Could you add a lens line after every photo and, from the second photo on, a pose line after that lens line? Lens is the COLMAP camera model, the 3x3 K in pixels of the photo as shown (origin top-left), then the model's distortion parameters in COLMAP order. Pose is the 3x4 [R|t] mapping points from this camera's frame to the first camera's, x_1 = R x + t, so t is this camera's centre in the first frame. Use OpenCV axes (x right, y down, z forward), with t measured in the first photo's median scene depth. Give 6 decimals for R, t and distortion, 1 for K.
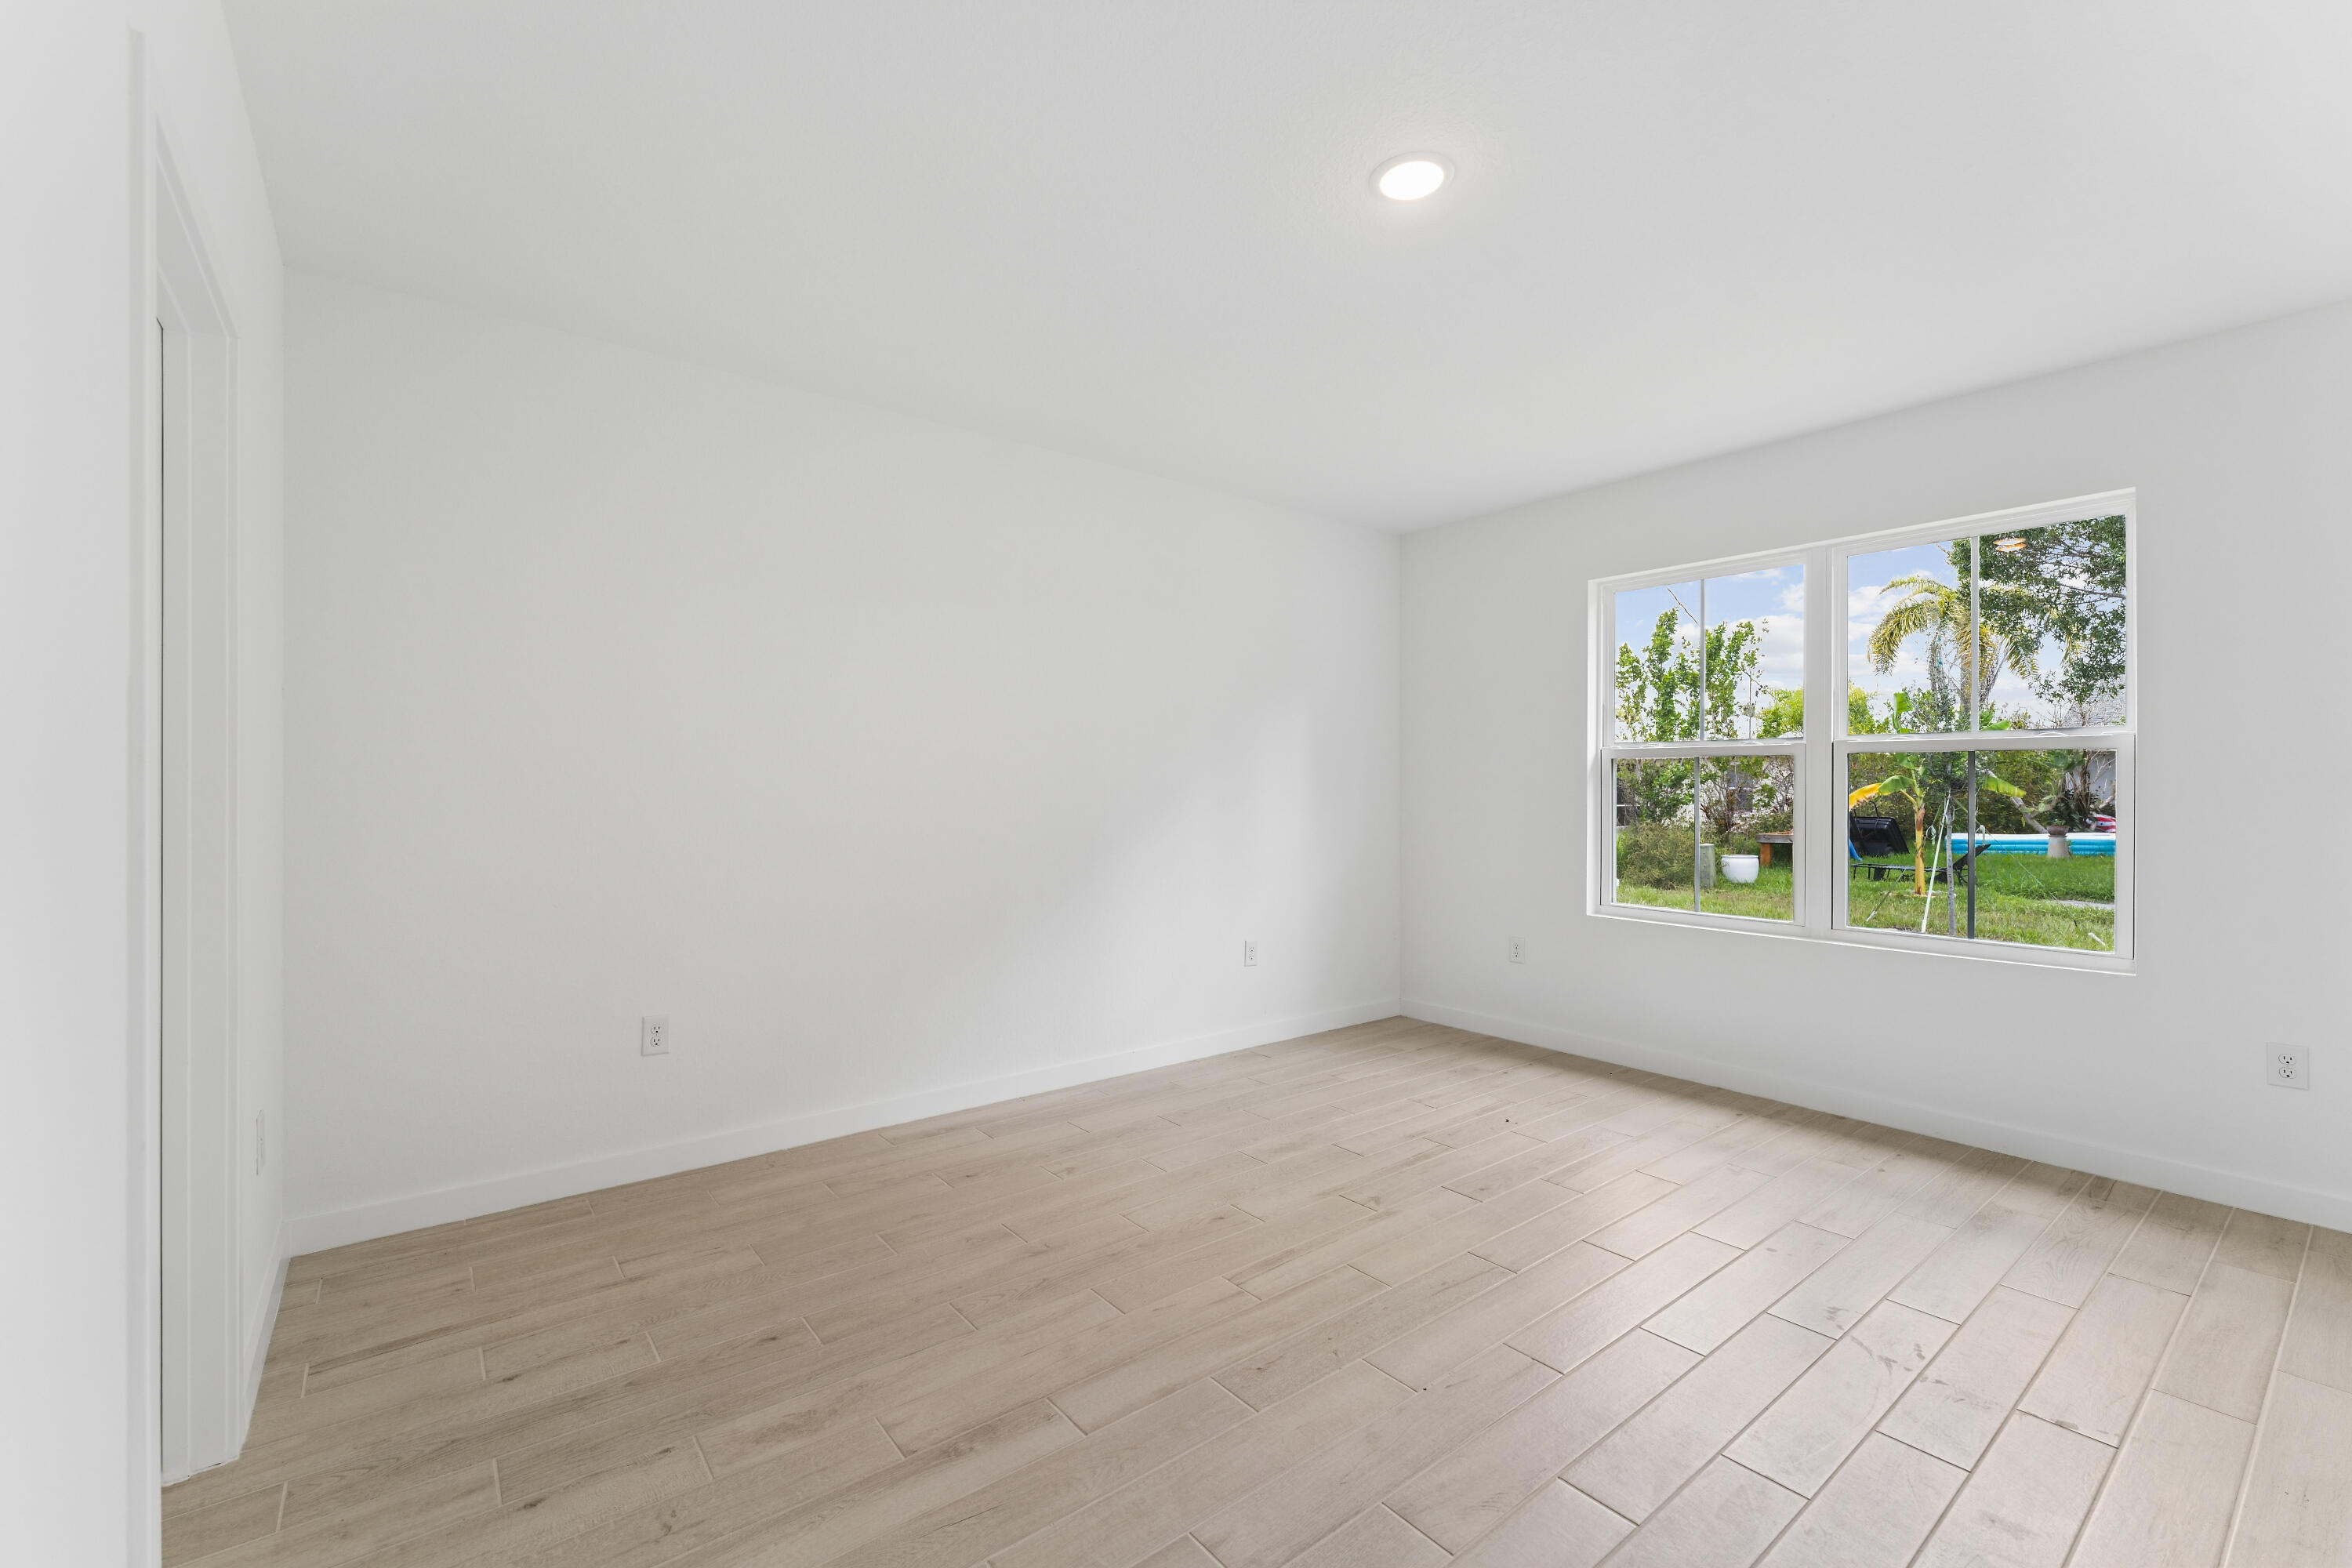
lens RADIAL K [[979.0, 0, 1195.2], [0, 979.0, 802.5], [0, 0, 1]] dist [0.014804, -0.003377]
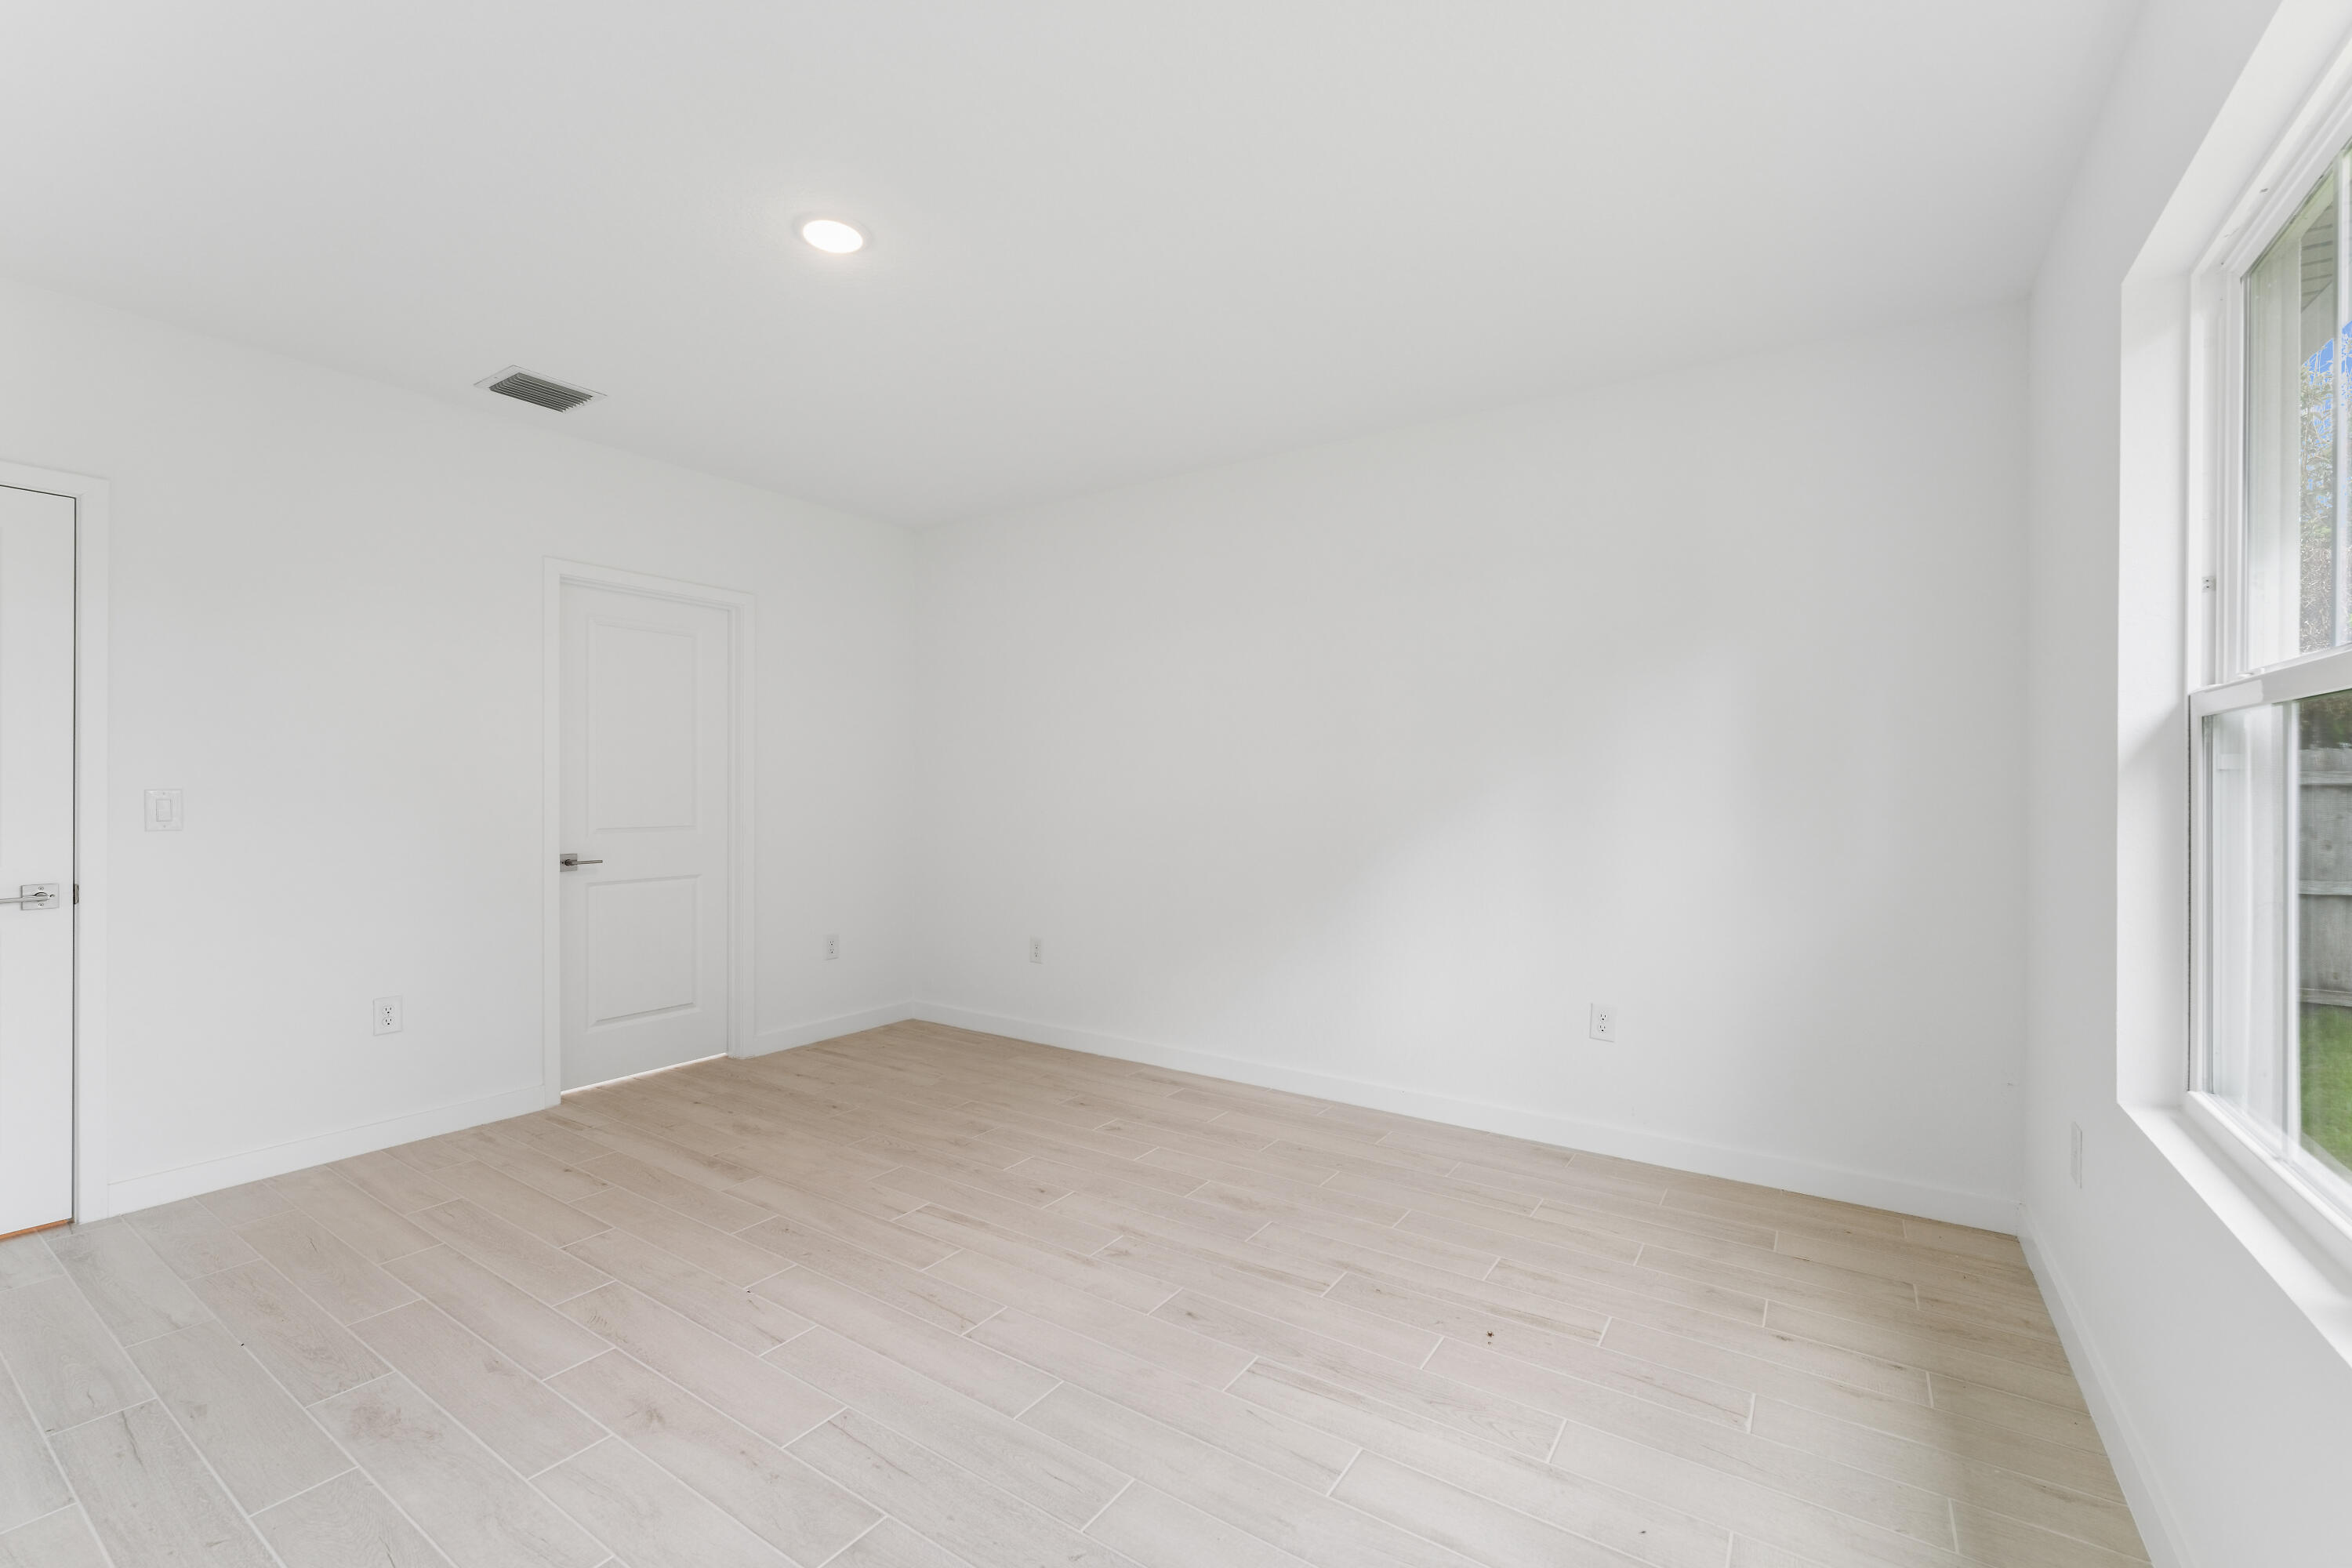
lens RADIAL K [[979.0, 0, 1180.6], [0, 979.0, 793.9], [0, 0, 1]] dist [0.014804, -0.003377]
pose [[0.301485, 0.004156, -0.953462, 0.949595], [-0.011102, 0.999938, 0.000848, -0.022050], [0.953406, 0.010330, 0.301513, 0.685623]]
